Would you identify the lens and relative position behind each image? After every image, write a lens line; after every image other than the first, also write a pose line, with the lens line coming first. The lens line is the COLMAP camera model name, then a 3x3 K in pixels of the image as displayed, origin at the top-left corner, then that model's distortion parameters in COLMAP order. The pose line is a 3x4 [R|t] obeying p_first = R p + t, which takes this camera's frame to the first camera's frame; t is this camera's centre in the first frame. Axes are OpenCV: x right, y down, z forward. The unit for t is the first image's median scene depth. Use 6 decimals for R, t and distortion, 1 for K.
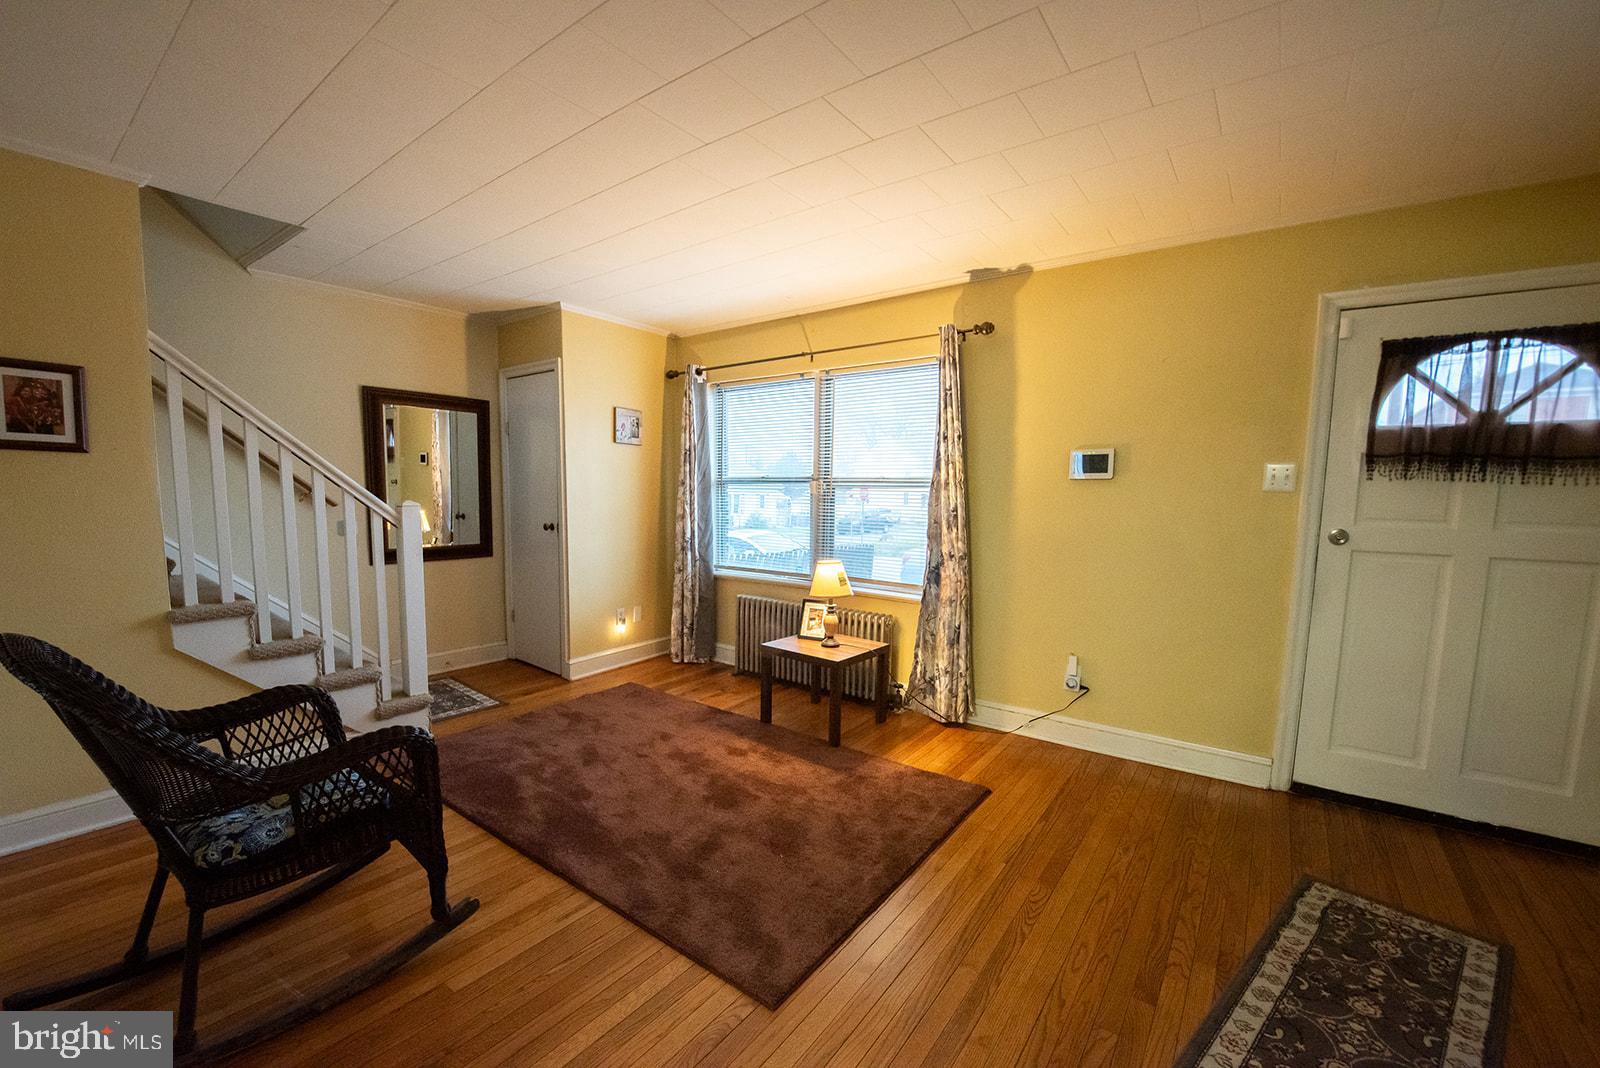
lens RADIAL K [[655.4, 0, 780.7], [0, 655.4, 560.1], [0, 0, 1]] dist [-0.000621, -0.000200]
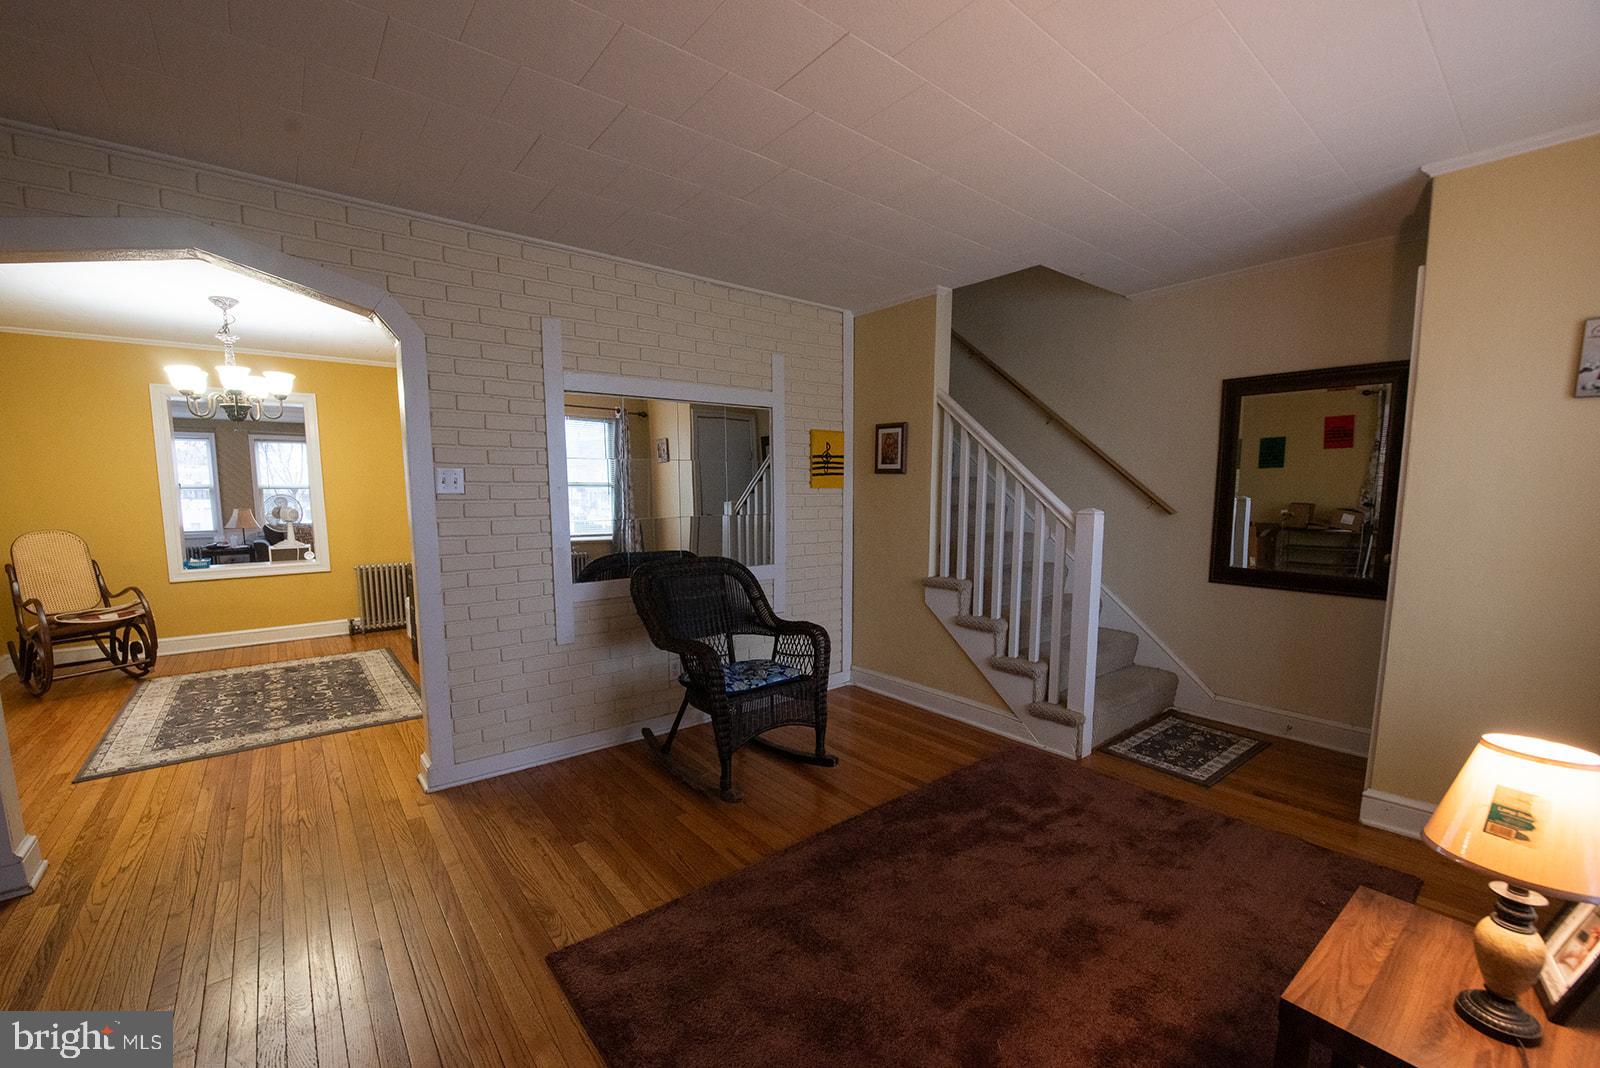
lens RADIAL K [[655.4, 0, 780.7], [0, 655.4, 560.1], [0, 0, 1]] dist [-0.000621, -0.000200]
pose [[-0.246710, 0.094147, -0.964505, 0.503900], [-0.106428, 0.986617, 0.123529, -0.093201], [0.963227, 0.133126, -0.233389, 0.868170]]
